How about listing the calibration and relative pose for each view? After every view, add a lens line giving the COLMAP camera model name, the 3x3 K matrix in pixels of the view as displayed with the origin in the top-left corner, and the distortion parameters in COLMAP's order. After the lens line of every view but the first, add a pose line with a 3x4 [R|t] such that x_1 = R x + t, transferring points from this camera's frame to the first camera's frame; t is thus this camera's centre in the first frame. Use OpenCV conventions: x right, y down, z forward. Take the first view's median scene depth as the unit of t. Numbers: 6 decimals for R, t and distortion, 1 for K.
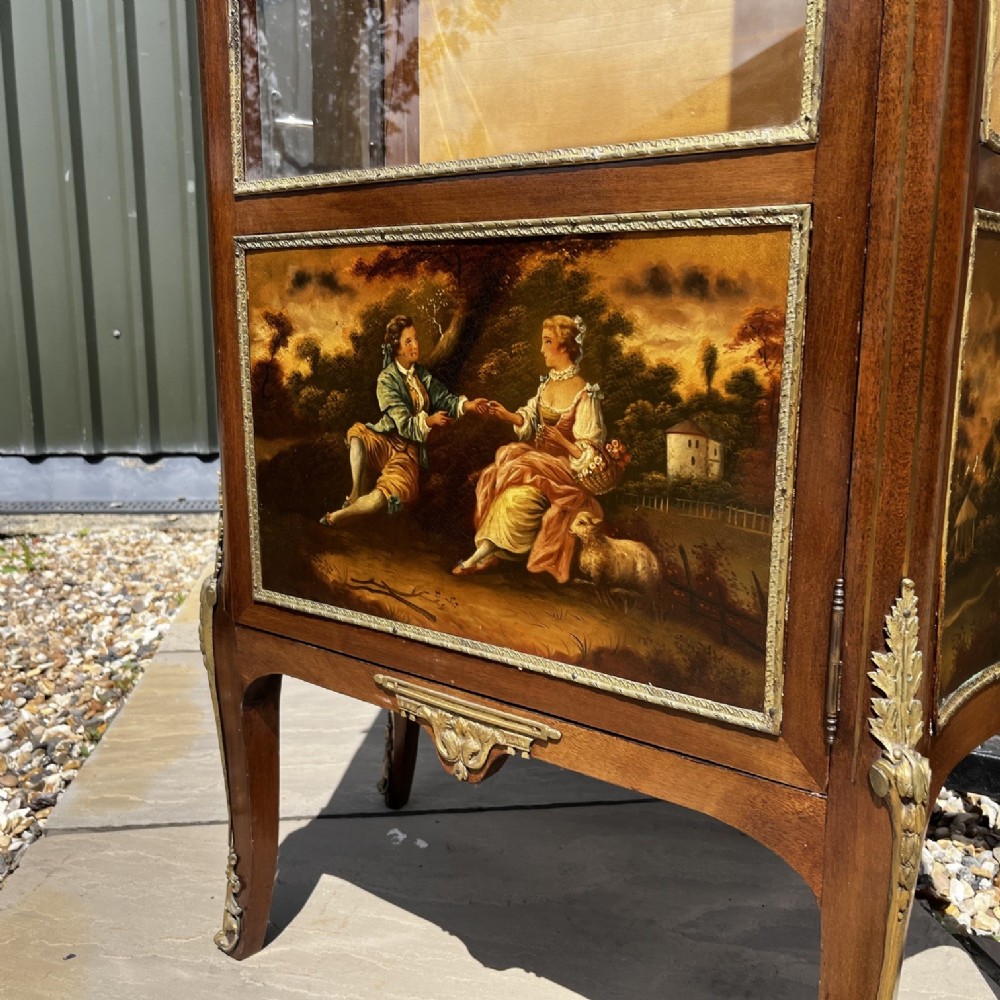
lens RADIAL K [[1021.2, 0, 502.6], [0, 1021.2, 497.9], [0, 0, 1]] dist [0.014426, 0.000000]
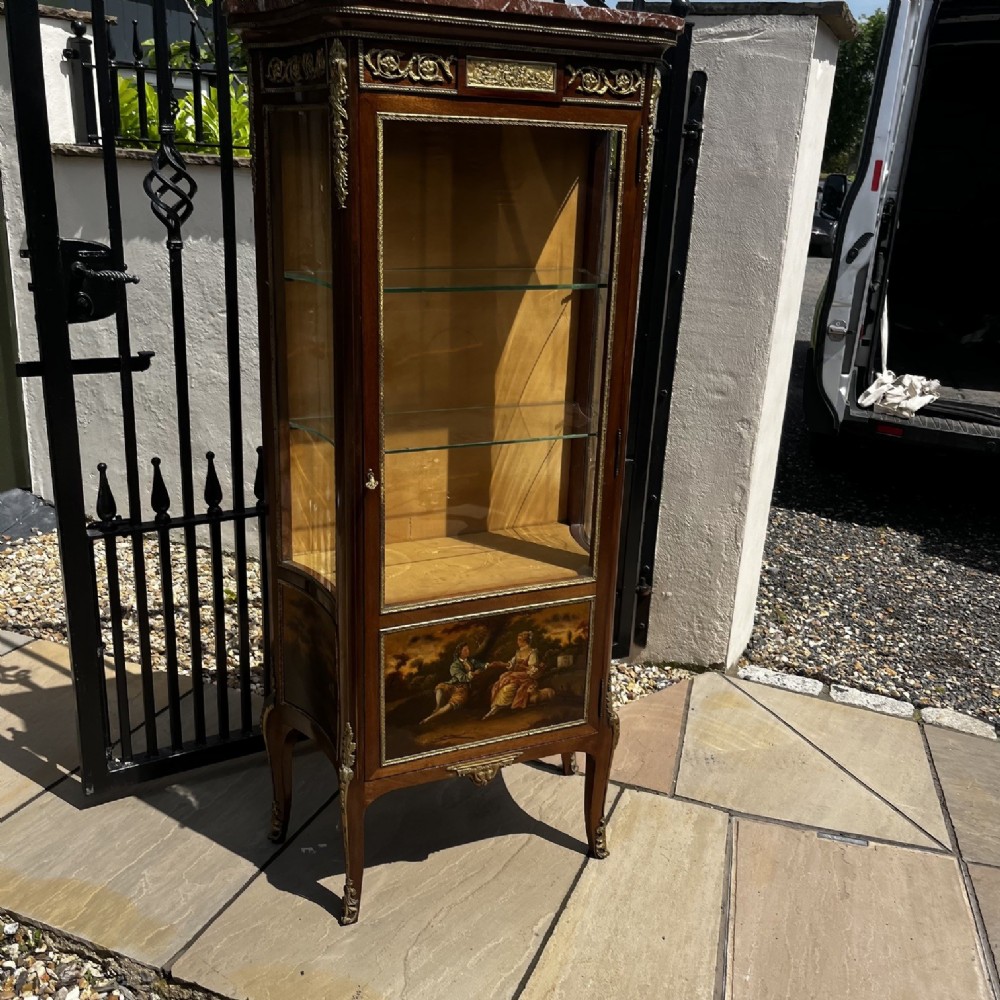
lens RADIAL K [[1021.2, 0, 517.3], [0, 1021.2, 490.6], [0, 0, 1]] dist [0.014426, 0.000000]
pose [[0.474537, -0.256712, 0.841970, -2.350841], [0.121166, 0.966473, 0.226382, -1.237797], [-0.871856, -0.005409, 0.489732, -0.502718]]
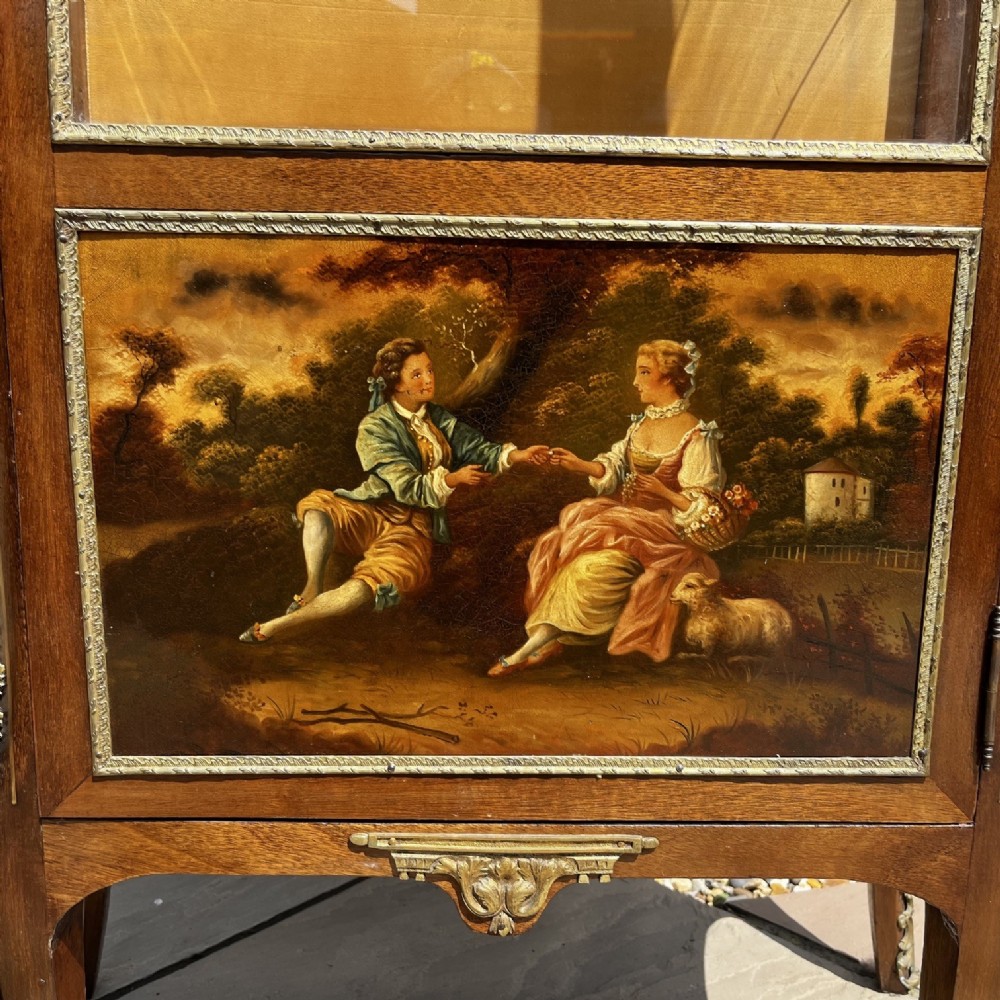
lens RADIAL K [[1021.2, 0, 491.9], [0, 1021.2, 505.4], [0, 0, 1]] dist [0.014426, 0.000000]
pose [[0.782170, -0.099606, 0.615052, -0.531135], [0.101064, 0.994349, 0.032508, -0.081178], [-0.614814, 0.036733, 0.787817, 0.411507]]
